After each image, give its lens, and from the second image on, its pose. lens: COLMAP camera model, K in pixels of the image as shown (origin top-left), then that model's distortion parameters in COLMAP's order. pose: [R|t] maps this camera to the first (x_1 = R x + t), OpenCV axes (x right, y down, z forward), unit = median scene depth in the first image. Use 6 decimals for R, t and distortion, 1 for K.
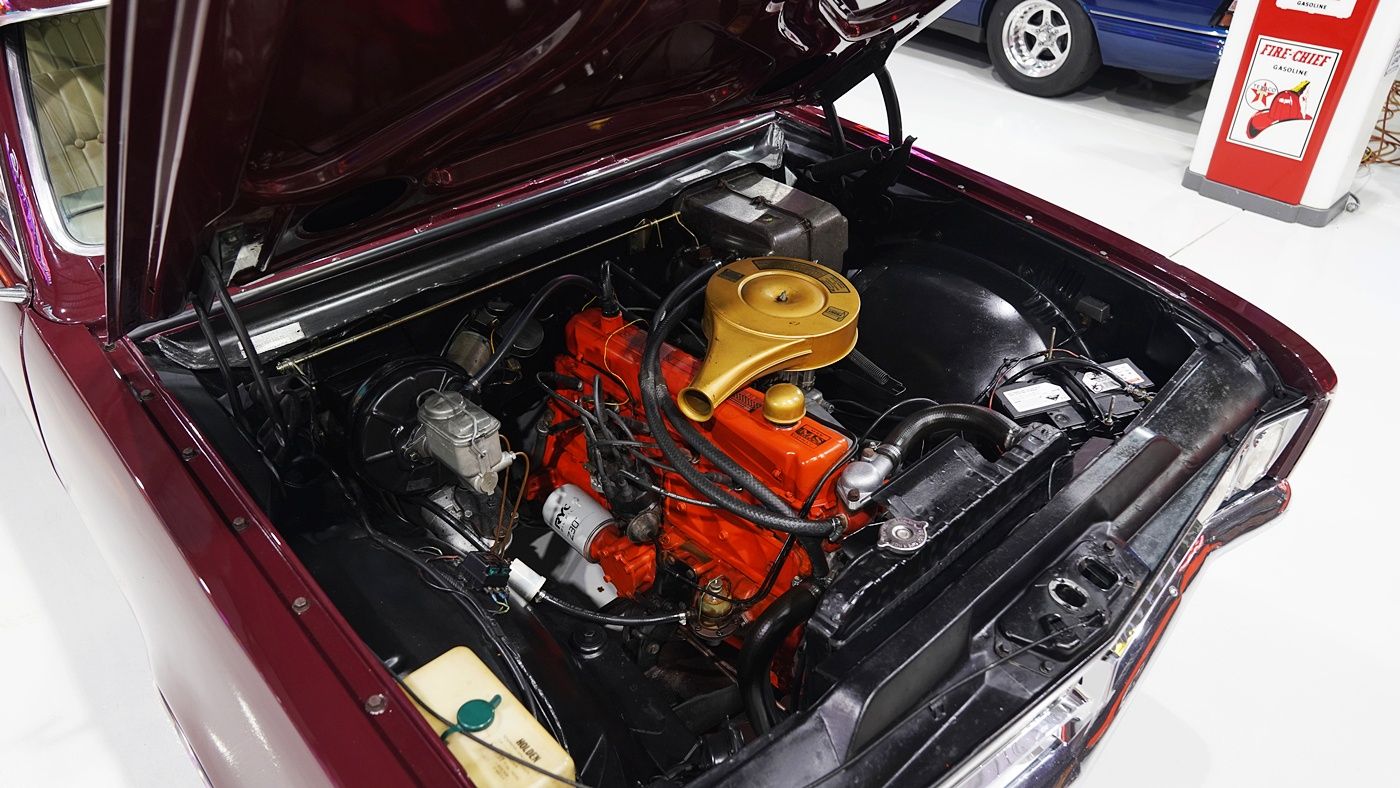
lens RADIAL K [[988.0, 0, 700.0], [0, 988.0, 394.0], [0, 0, 1]] dist [-0.128578, 0.108029]
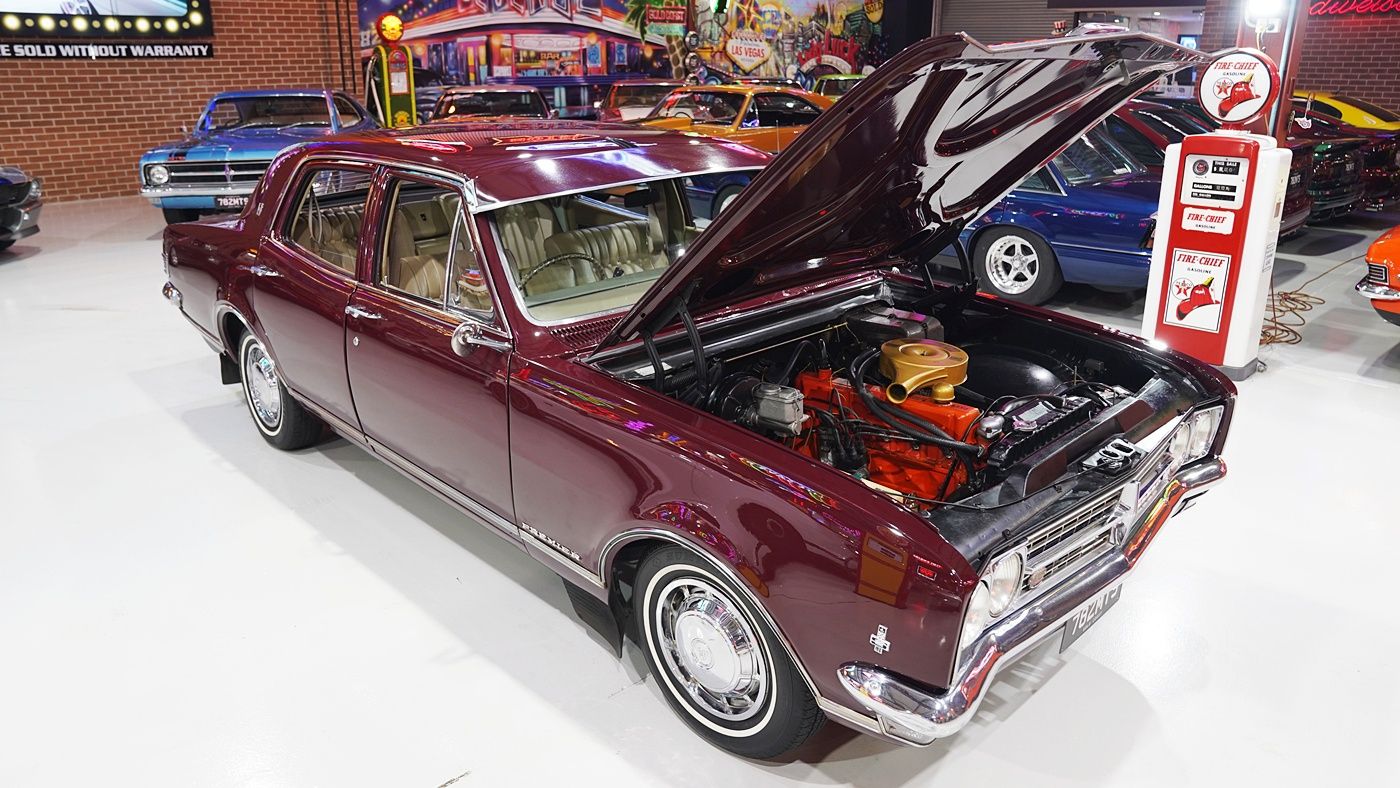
lens RADIAL K [[988.0, 0, 700.0], [0, 988.0, 394.0], [0, 0, 1]] dist [-0.128578, 0.108029]
pose [[0.999150, -0.022954, 0.034249, -0.171441], [0.031268, 0.963307, -0.266576, 0.193056], [-0.026873, 0.267420, 0.963205, -0.301927]]
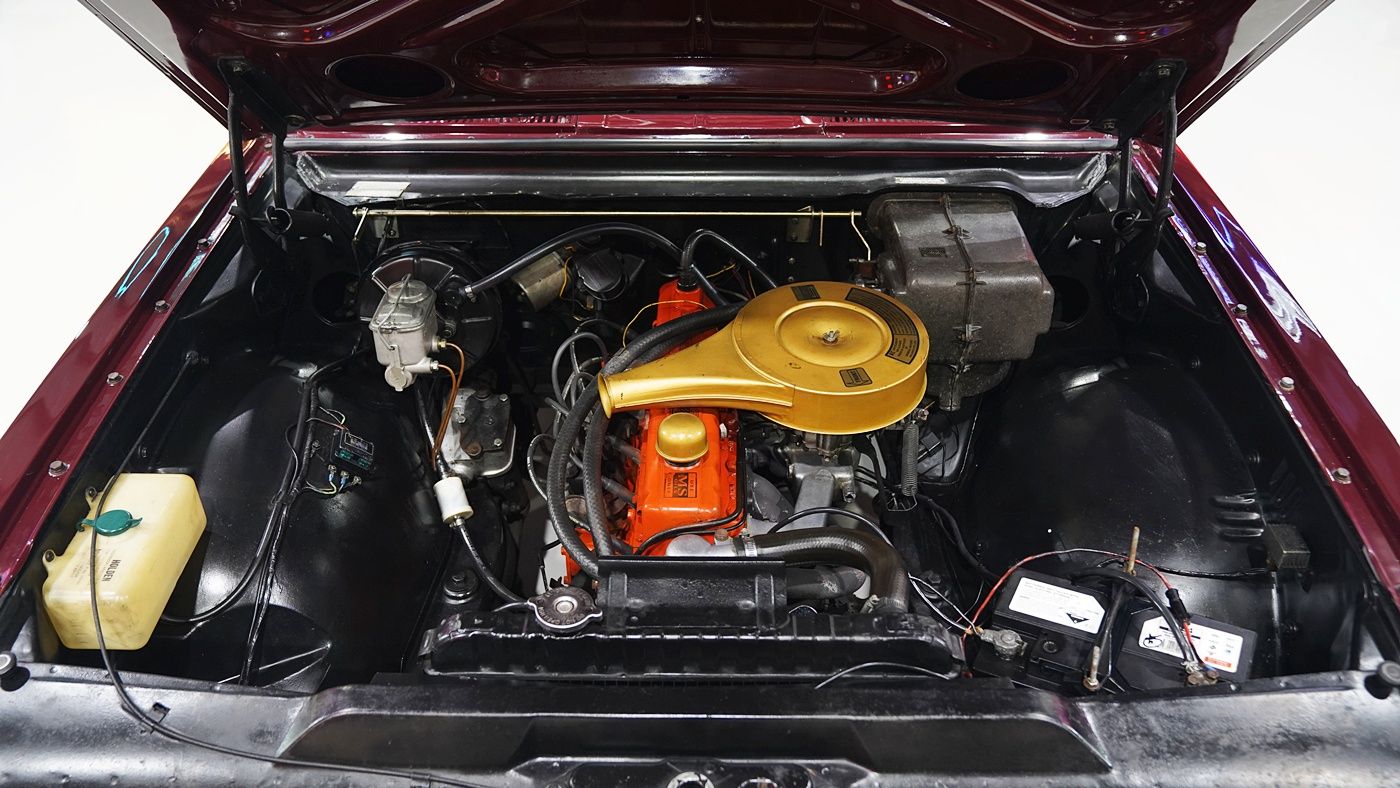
lens RADIAL K [[1138.4, 0, 700.0], [0, 1138.4, 394.0], [0, 0, 1]] dist [-0.046364, 0.000897]
pose [[0.717859, 0.388285, -0.577852, 0.249684], [-0.389089, 0.912054, 0.129491, -0.060273], [0.577312, 0.131880, 0.805803, 0.092293]]
